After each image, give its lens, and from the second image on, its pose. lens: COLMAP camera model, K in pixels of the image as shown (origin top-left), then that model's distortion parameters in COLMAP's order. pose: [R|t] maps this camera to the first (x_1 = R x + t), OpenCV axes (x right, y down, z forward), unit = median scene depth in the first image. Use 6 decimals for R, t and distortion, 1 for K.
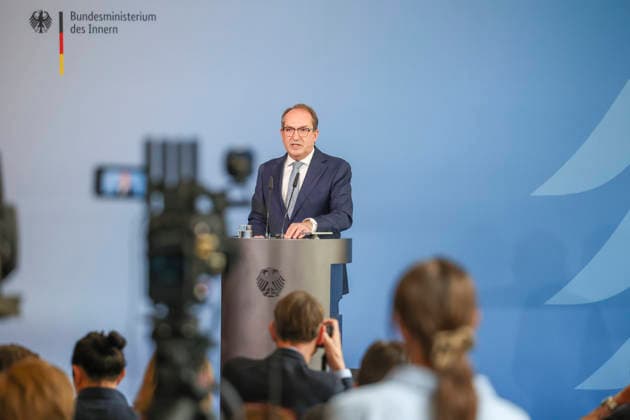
lens RADIAL K [[1463.4, 0, 315.0], [0, 1463.4, 210.0], [0, 0, 1]] dist [-0.093755, -0.394547]
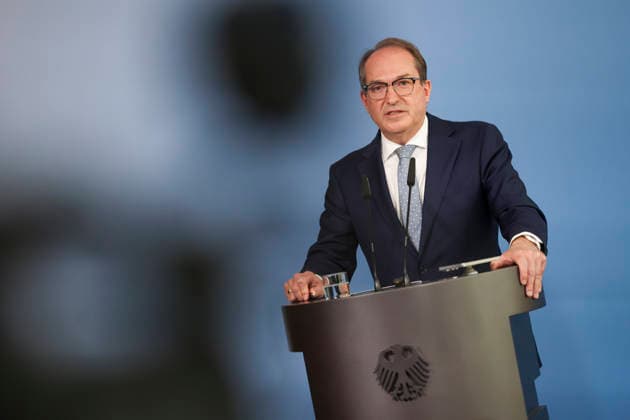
lens RADIAL K [[1858.3, 0, 315.0], [0, 1858.3, 210.0], [0, 0, 1]] dist [-0.060826, 0.423710]
pose [[0.979106, -0.198905, -0.042291, -0.019987], [0.197334, 0.979577, -0.038585, 0.011121], [0.049102, 0.029434, 0.998360, 0.314032]]
